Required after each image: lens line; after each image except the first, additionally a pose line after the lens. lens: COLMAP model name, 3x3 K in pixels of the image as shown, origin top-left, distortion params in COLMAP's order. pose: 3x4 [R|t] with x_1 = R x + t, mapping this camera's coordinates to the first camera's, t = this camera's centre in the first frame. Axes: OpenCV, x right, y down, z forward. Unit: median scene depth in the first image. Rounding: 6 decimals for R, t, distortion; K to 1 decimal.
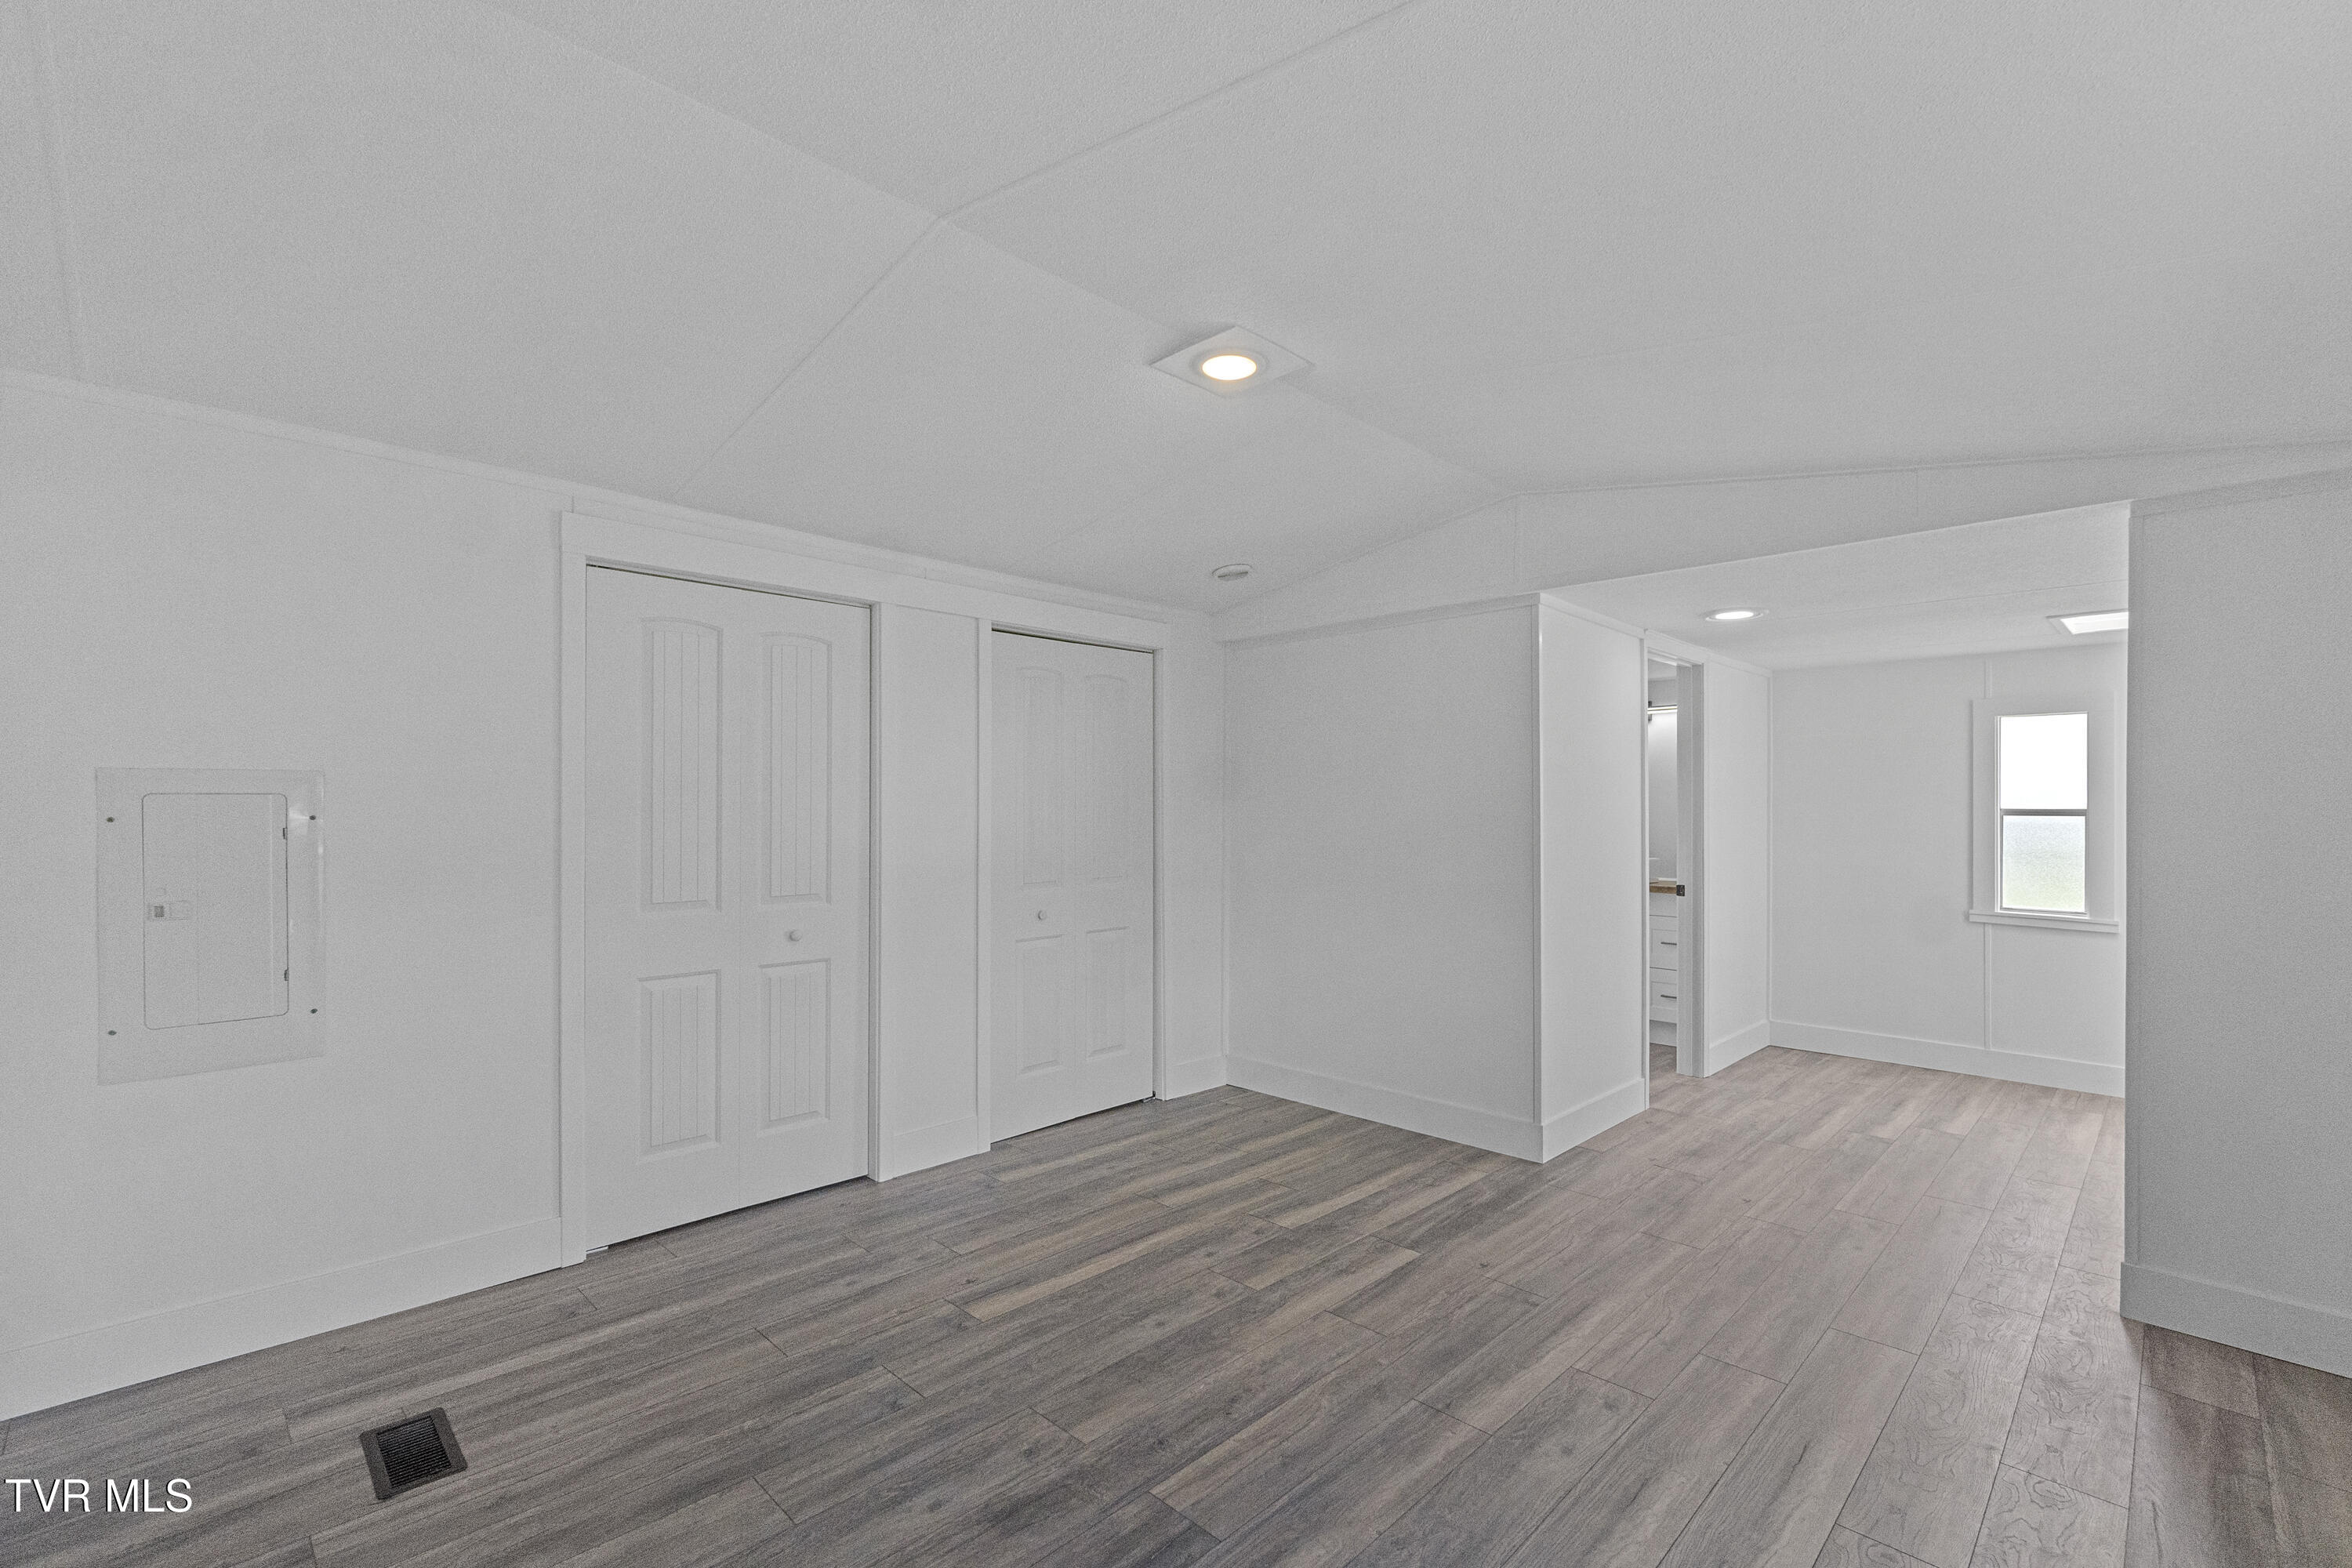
lens RADIAL K [[1002.7, 0, 1166.8], [0, 1002.7, 811.7], [0, 0, 1]] dist [0.002003, 0.000533]
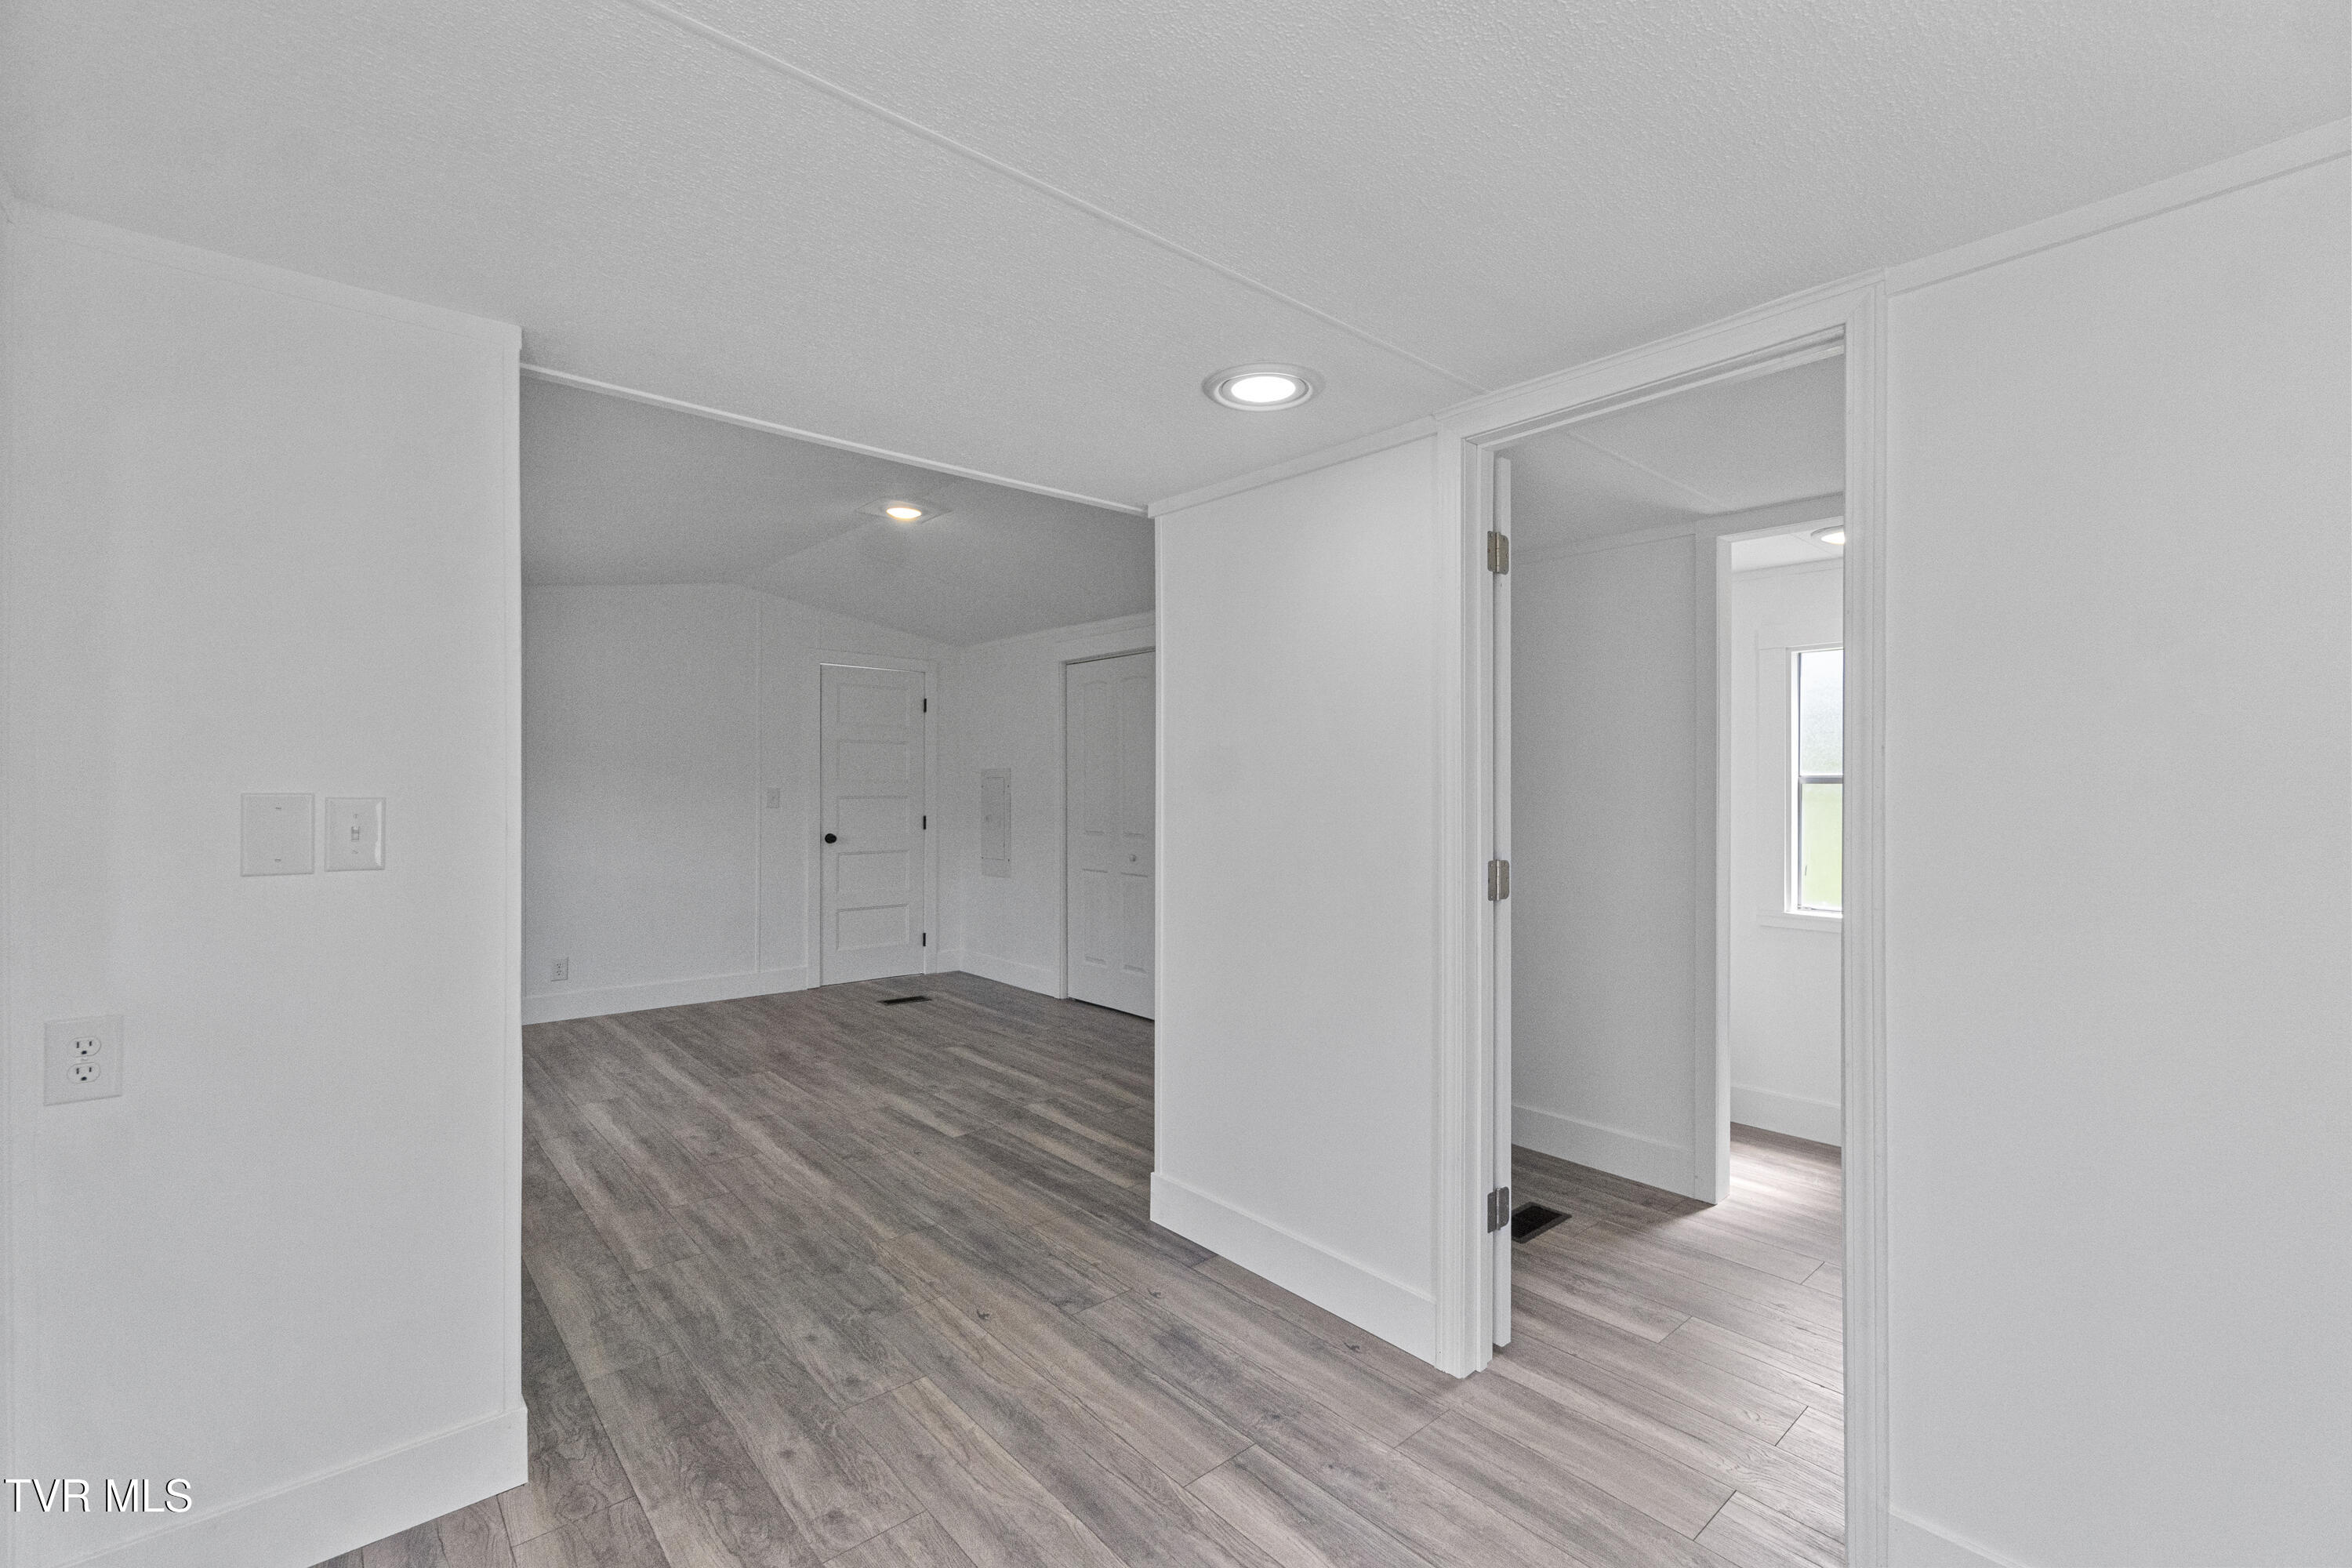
lens RADIAL K [[988.6, 0, 1179.9], [0, 988.6, 836.3], [0, 0, 1]] dist [0.003215, 0.000222]
pose [[-0.045744, 0.046842, -0.997854, 1.394635], [0.000406, 0.998901, 0.046873, 0.014610], [0.998953, 0.001739, -0.045713, 1.297344]]
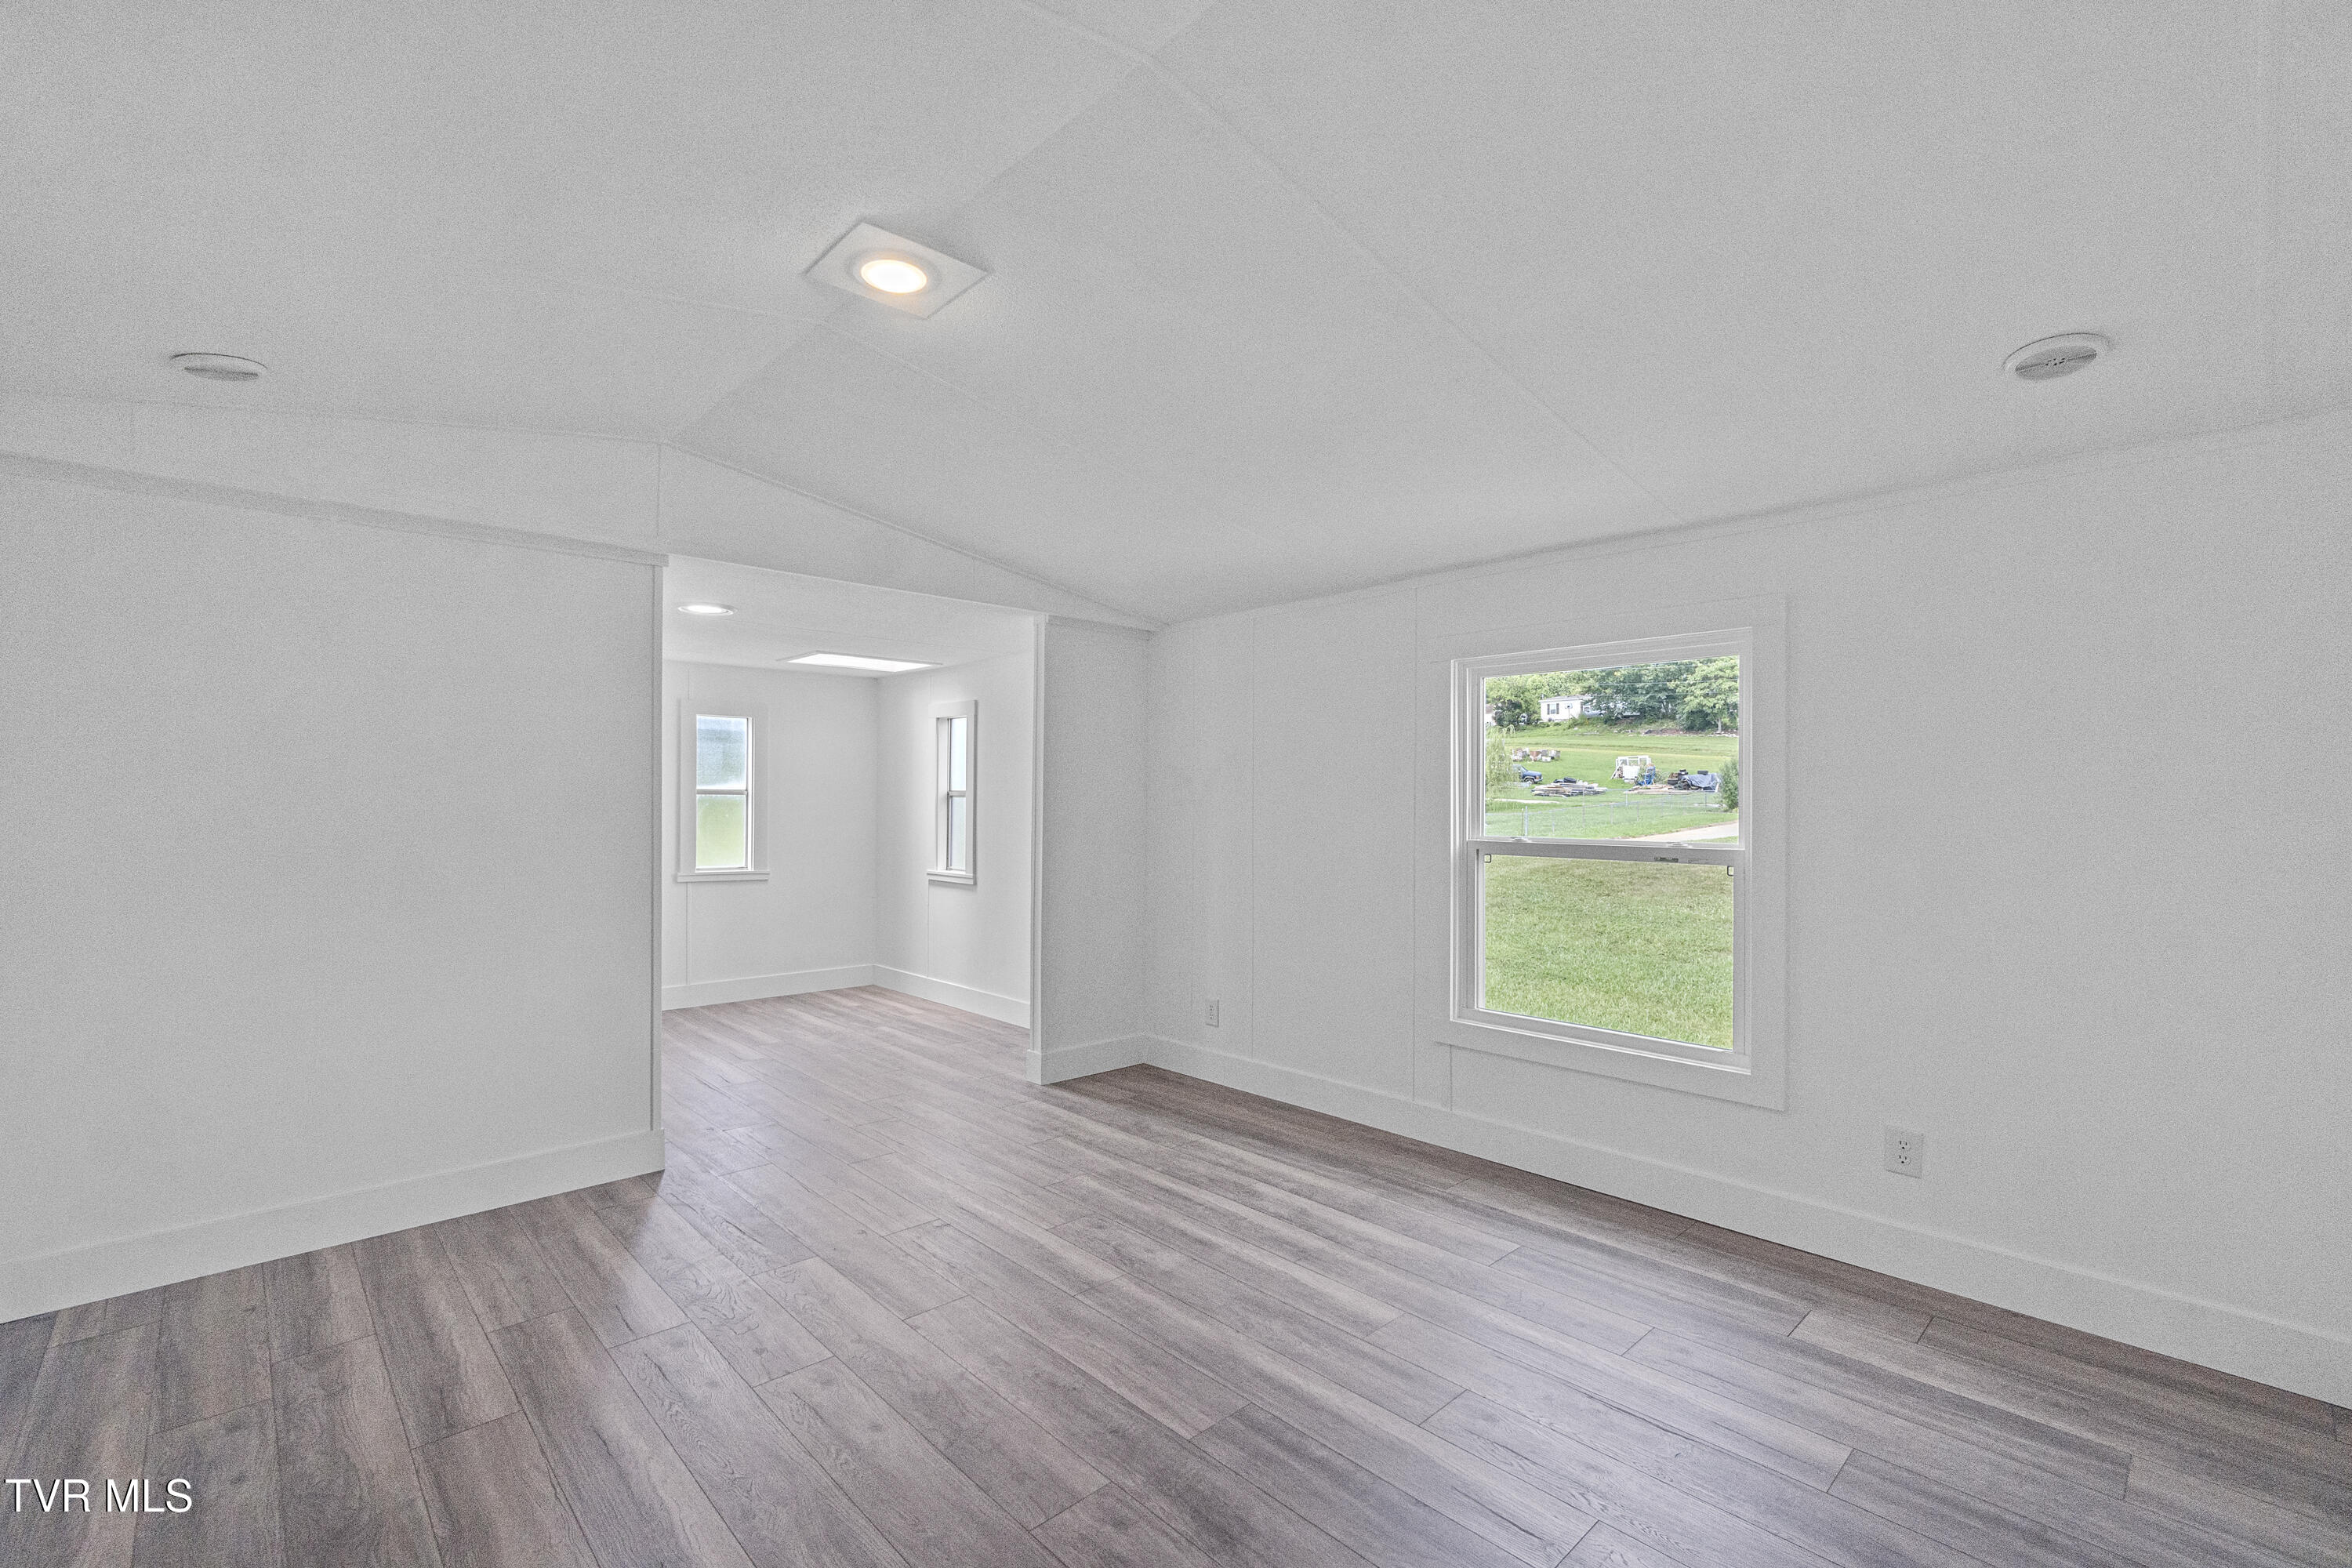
lens RADIAL K [[1028.0, 0, 1165.6], [0, 1028.0, 792.0], [0, 0, 1]] dist [0.000149, 0.000550]
pose [[0.034804, 0.004521, 0.999384, -0.687938], [-0.007283, 0.999964, -0.004270, 0.003908], [-0.999368, -0.007130, 0.034836, 0.623639]]
